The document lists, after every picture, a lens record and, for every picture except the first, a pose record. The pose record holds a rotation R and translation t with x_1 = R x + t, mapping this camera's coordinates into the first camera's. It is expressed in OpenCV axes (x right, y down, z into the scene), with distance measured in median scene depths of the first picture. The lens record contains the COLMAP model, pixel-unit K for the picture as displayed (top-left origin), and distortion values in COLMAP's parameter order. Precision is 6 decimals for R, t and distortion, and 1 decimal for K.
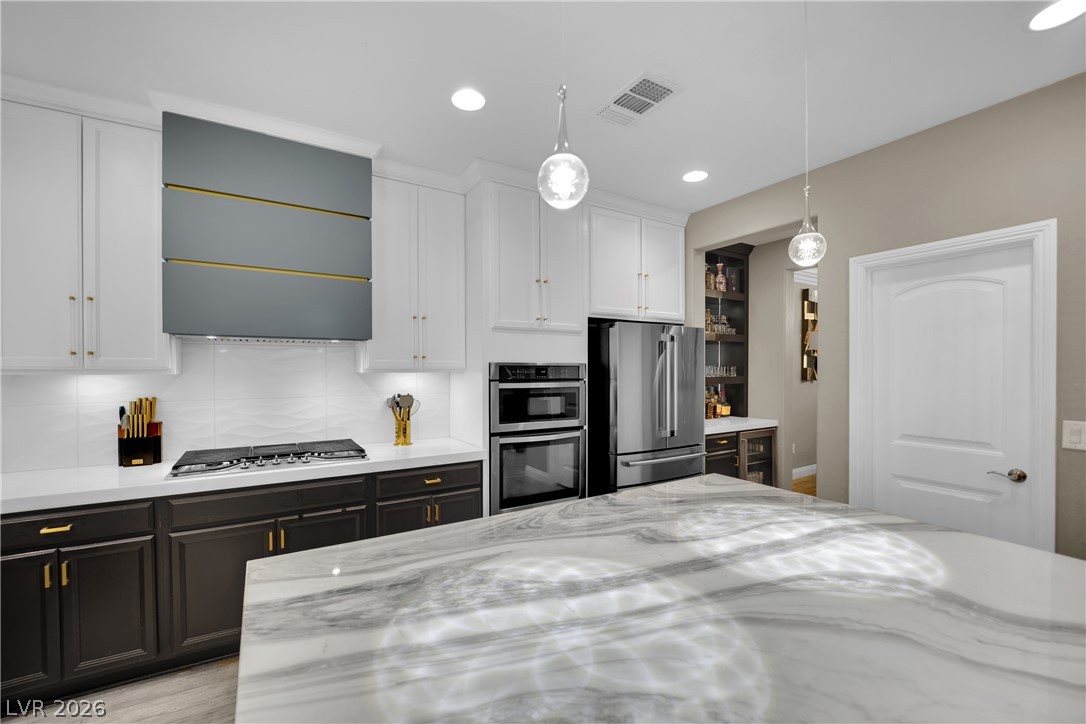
lens RADIAL K [[449.1, 0, 539.3], [0, 449.1, 373.0], [0, 0, 1]] dist [-0.018632, -0.000317]
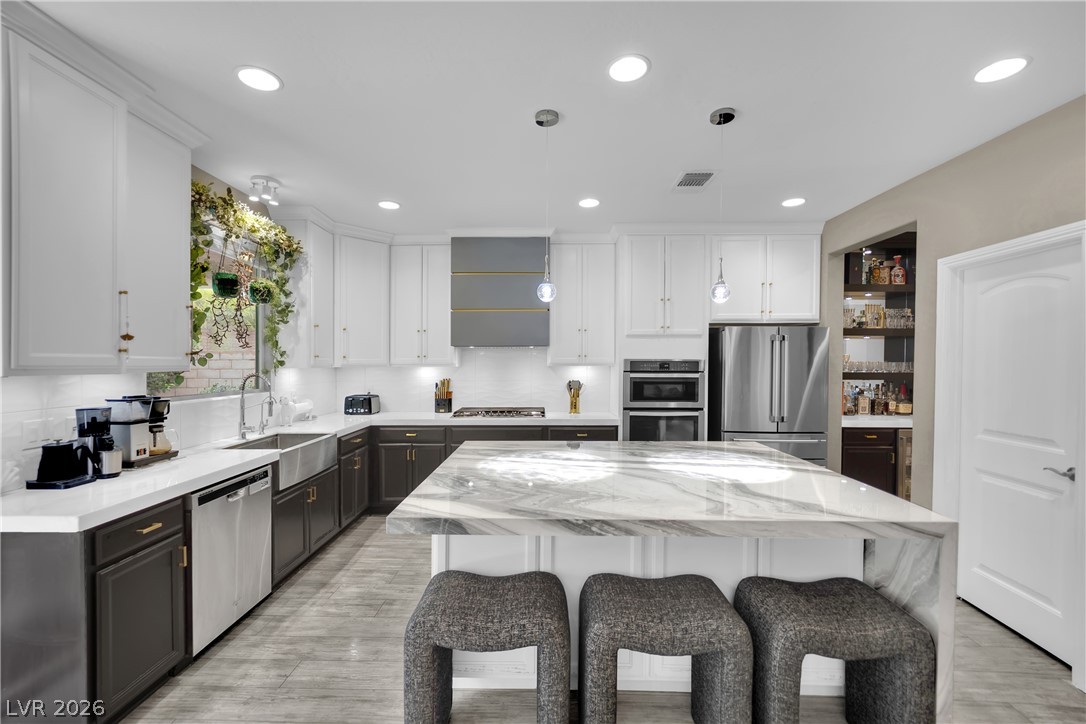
lens RADIAL K [[454.2, 0, 534.9], [0, 454.2, 357.4], [0, 0, 1]] dist [-0.002511, -0.000769]
pose [[0.838369, -0.007224, -0.545055, 0.539156], [-0.005195, 0.999761, -0.021243, 0.003199], [0.545078, 0.020641, 0.838131, -0.474350]]
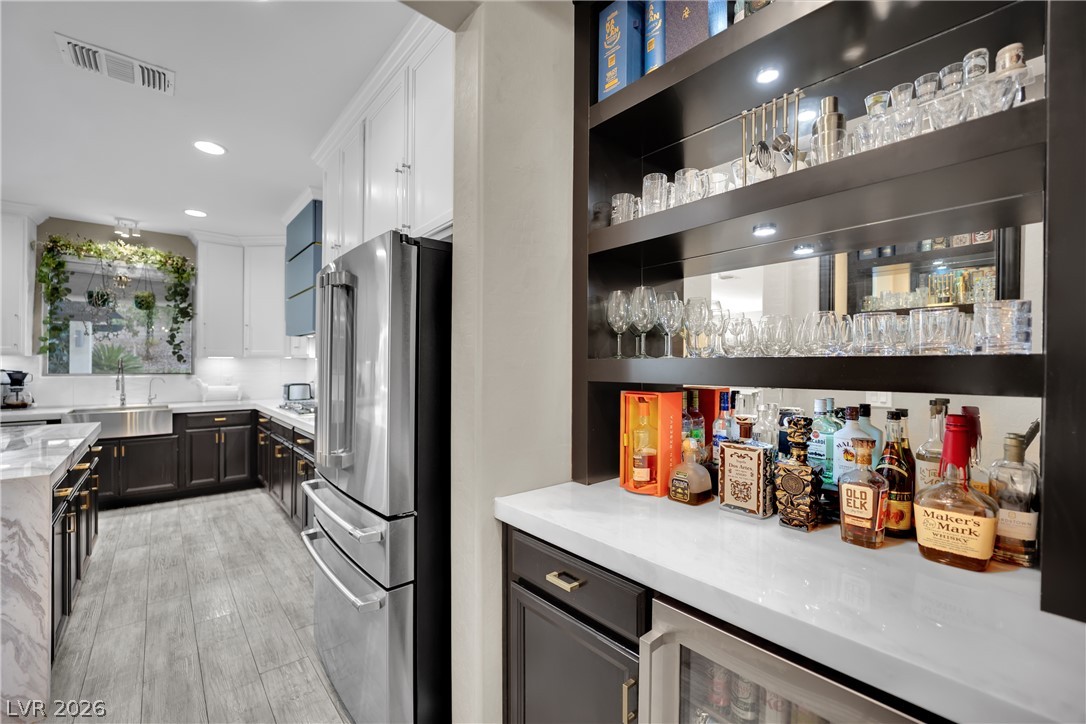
lens RADIAL K [[454.2, 0, 534.9], [0, 454.2, 357.4], [0, 0, 1]] dist [-0.002511, -0.000769]
pose [[0.128384, -0.018239, -0.991557, 1.186489], [-0.018274, 0.999618, -0.020753, 0.025220], [0.991556, 0.020784, 0.128002, 1.609421]]
